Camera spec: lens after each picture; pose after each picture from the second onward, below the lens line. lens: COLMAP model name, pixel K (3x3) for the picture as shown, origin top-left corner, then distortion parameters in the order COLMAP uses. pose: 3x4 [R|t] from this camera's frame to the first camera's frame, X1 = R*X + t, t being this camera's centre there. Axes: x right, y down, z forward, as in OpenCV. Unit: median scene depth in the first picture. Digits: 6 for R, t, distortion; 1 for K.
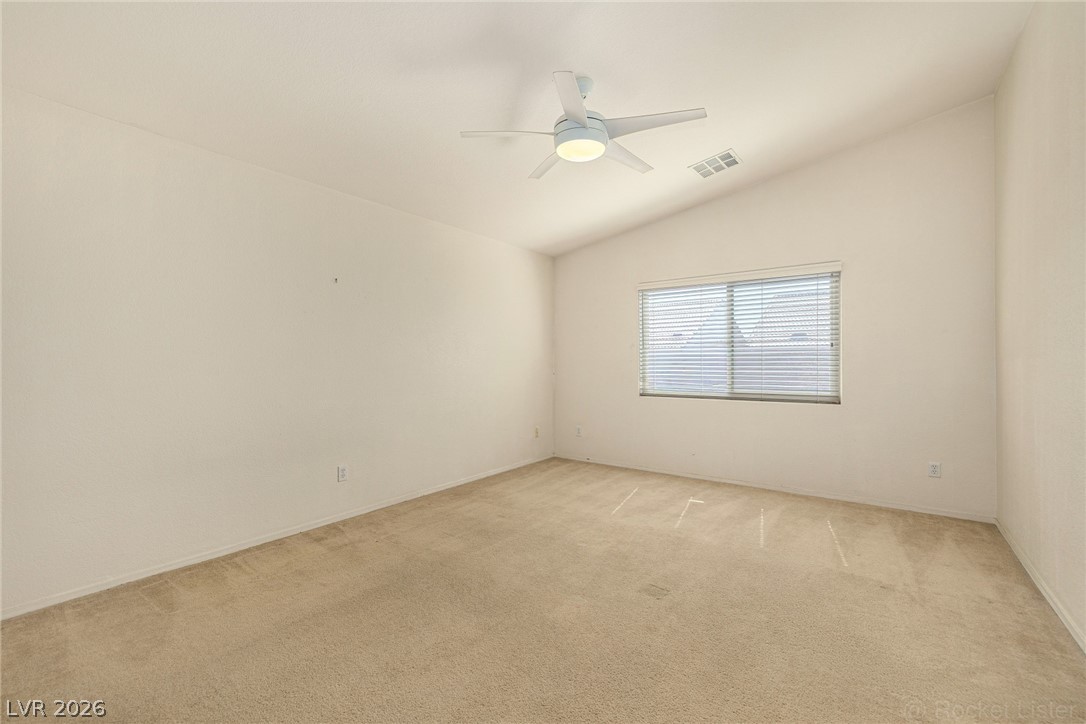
lens RADIAL K [[458.2, 0, 537.9], [0, 458.2, 362.1], [0, 0, 1]] dist [0.002000, -0.000283]
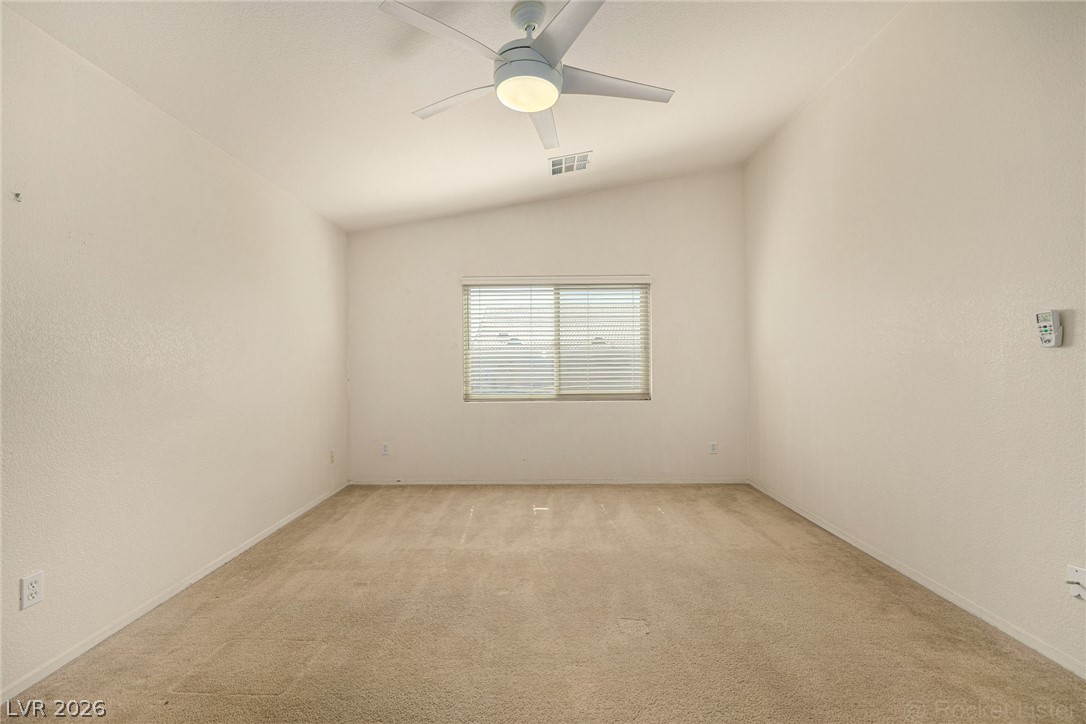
lens RADIAL K [[458.2, 0, 544.4], [0, 458.2, 360.2], [0, 0, 1]] dist [0.002000, -0.000283]
pose [[0.805964, 0.001676, 0.591962, -0.227694], [0.006422, 0.999912, -0.011575, 0.004135], [-0.591930, 0.013130, 0.805882, 0.226447]]
